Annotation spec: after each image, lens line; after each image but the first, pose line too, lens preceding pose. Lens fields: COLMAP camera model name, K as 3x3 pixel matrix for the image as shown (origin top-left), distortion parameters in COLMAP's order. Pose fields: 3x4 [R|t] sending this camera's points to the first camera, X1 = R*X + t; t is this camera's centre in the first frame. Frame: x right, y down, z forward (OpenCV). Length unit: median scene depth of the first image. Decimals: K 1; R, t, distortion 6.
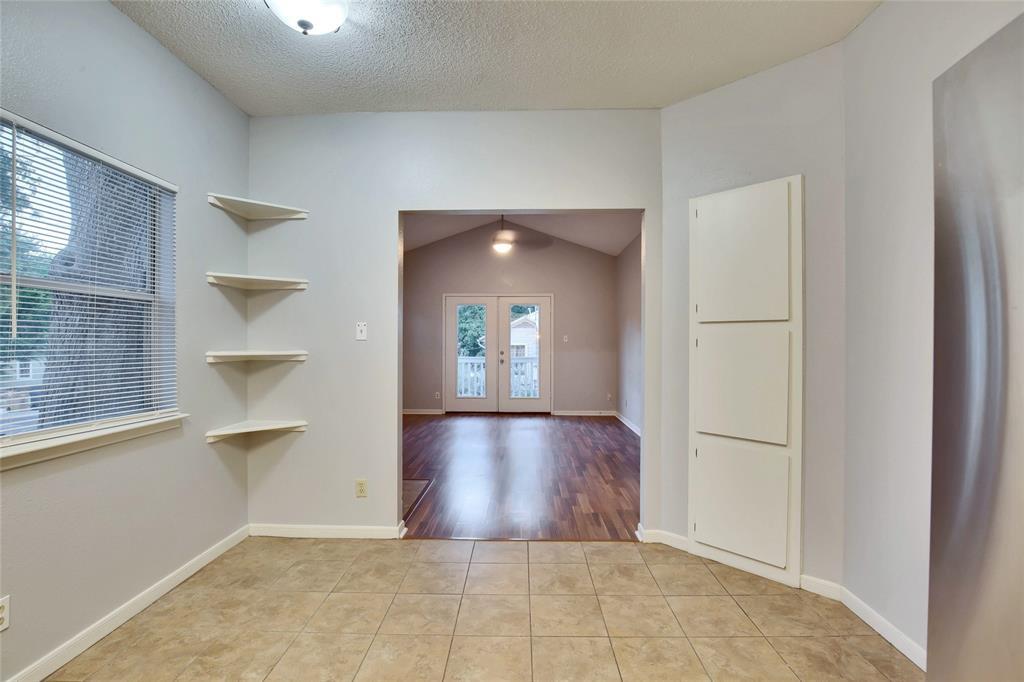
lens RADIAL K [[482.9, 0, 509.3], [0, 482.9, 341.0], [0, 0, 1]] dist [-0.033159, 0.006725]
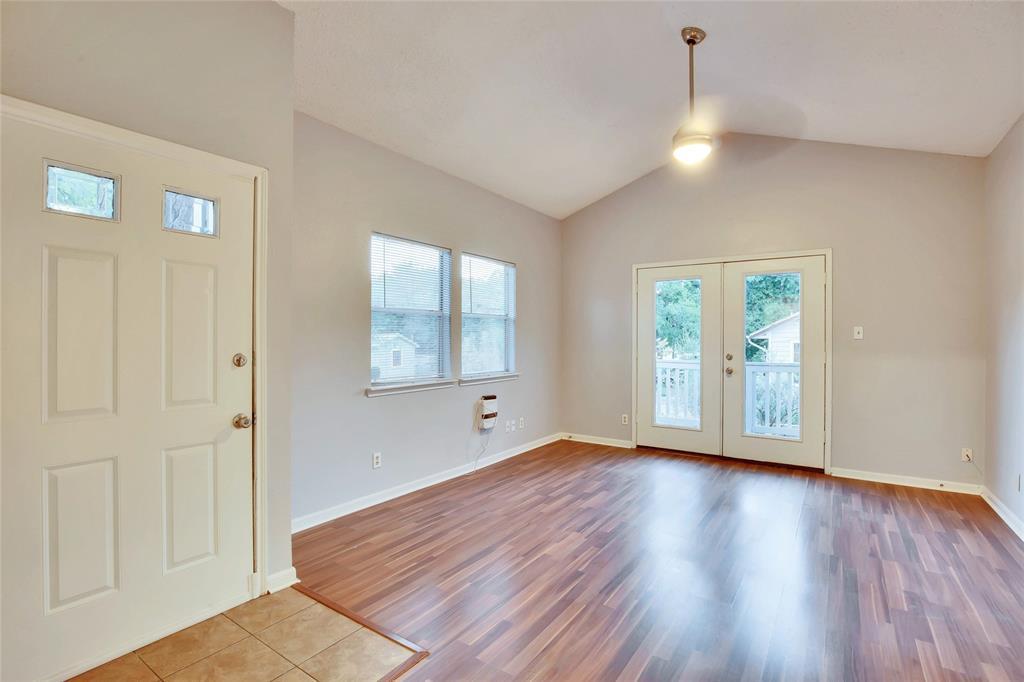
lens RADIAL K [[482.9, 0, 515.1], [0, 482.9, 336.7], [0, 0, 1]] dist [-0.033159, 0.006725]
pose [[0.847321, -0.000480, -0.531082, 0.075237], [-0.000719, 0.999998, -0.002050, 0.001305], [0.531081, 0.002119, 0.847318, 0.363966]]
